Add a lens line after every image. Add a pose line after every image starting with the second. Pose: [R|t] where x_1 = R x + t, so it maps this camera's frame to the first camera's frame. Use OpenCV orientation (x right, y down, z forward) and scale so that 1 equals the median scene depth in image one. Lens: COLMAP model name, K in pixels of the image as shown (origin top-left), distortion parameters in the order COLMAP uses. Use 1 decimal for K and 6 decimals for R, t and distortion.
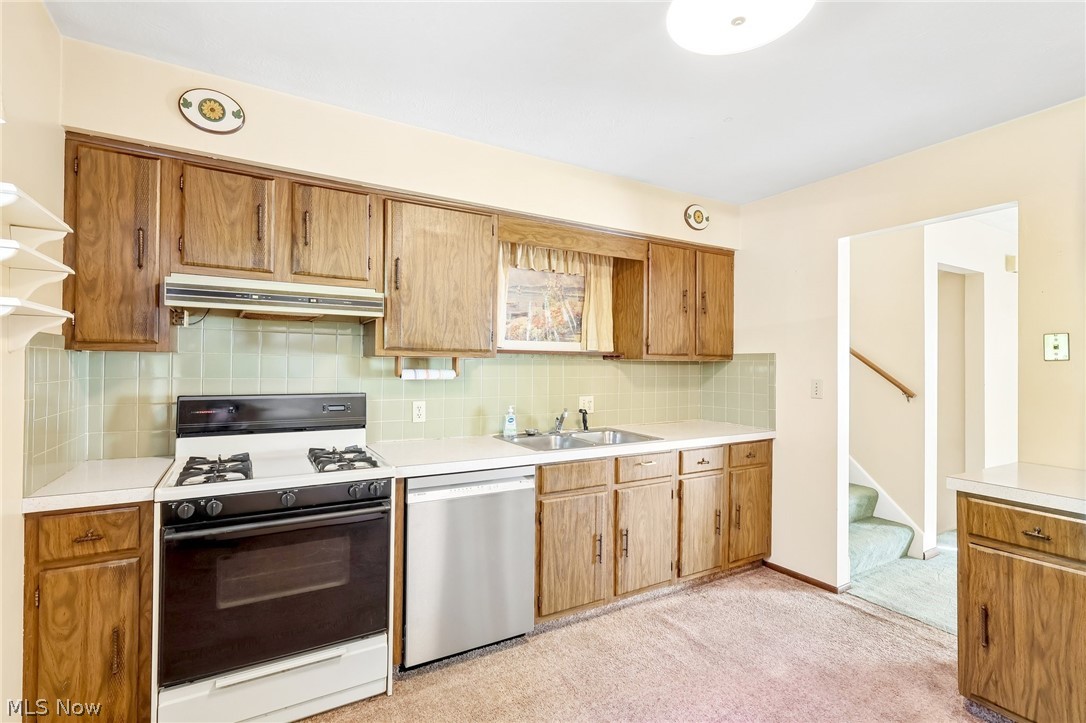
lens RADIAL K [[506.3, 0, 541.2], [0, 506.3, 361.7], [0, 0, 1]] dist [-0.002920, -0.000161]
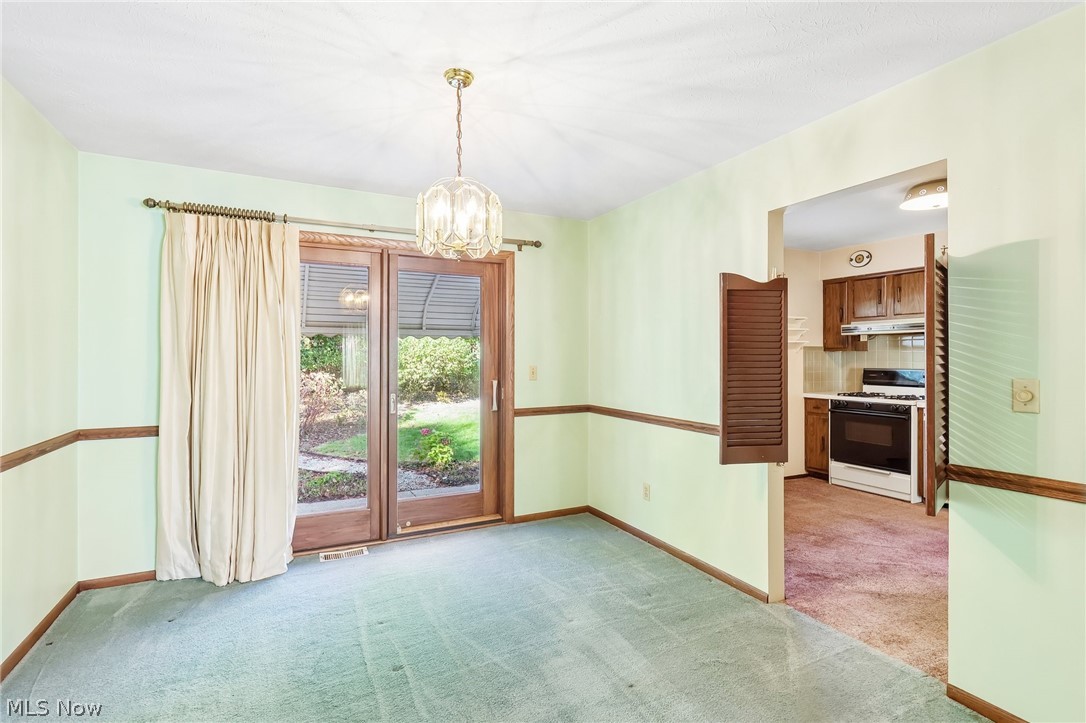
lens RADIAL K [[506.3, 0, 542.2], [0, 506.3, 357.9], [0, 0, 1]] dist [-0.002920, -0.000161]
pose [[-0.060910, -0.009221, -0.998101, 2.078641], [0.005806, 0.999937, -0.009592, 0.033902], [0.998126, -0.006379, -0.060852, -0.493788]]
